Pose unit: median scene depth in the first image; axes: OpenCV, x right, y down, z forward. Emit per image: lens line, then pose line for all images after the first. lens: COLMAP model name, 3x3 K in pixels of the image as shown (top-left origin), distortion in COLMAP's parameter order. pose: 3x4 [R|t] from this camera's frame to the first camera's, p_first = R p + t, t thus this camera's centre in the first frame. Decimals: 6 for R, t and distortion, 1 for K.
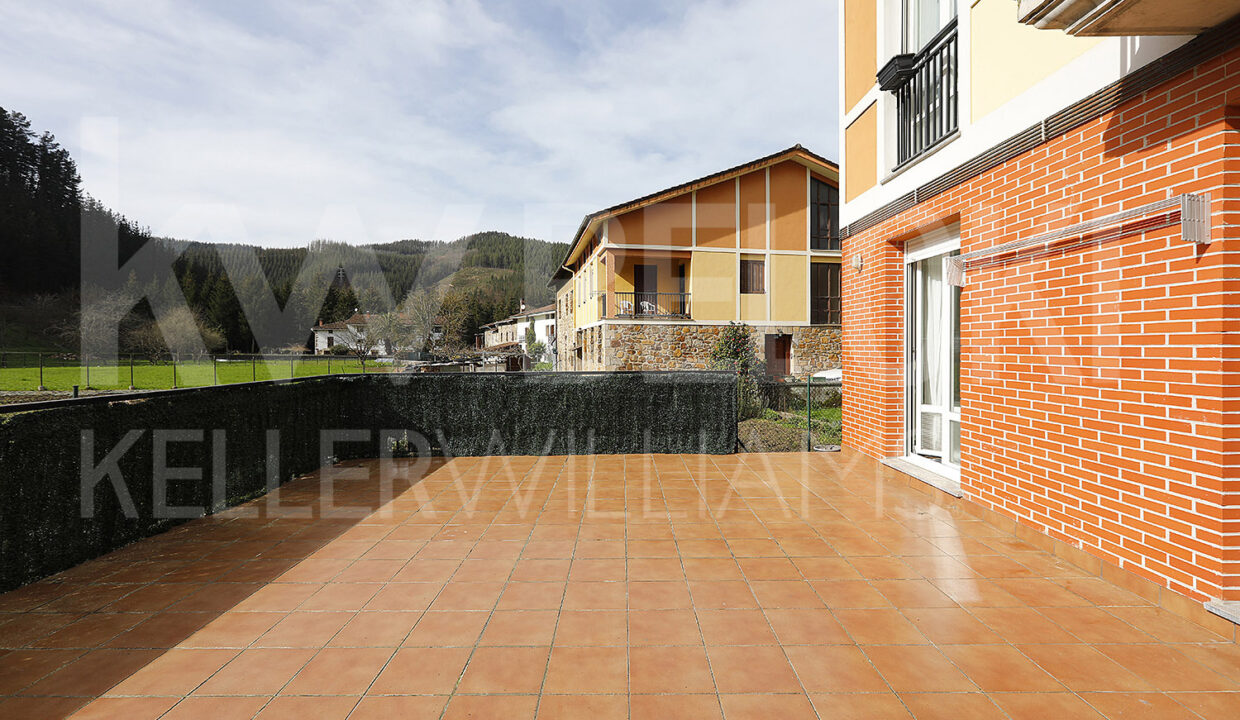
lens RADIAL K [[555.6, 0, 615.6], [0, 555.6, 355.7], [0, 0, 1]] dist [-0.004353, 0.001210]
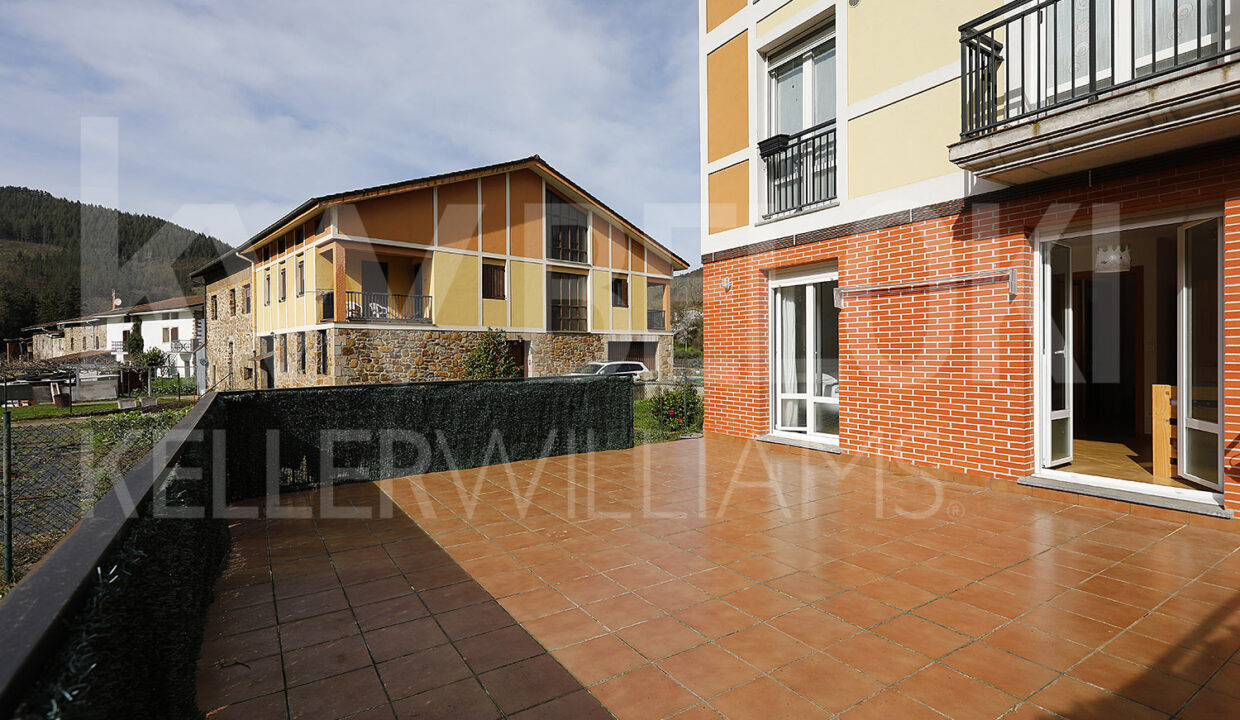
lens RADIAL K [[597.5, 0, 613.9], [0, 597.5, 365.5], [0, 0, 1]] dist [-0.002272, 0.002774]
pose [[0.835520, -0.021116, 0.549054, -0.160382], [0.019275, 0.999773, 0.009118, -0.000200], [-0.549121, 0.002965, 0.835737, 0.003200]]
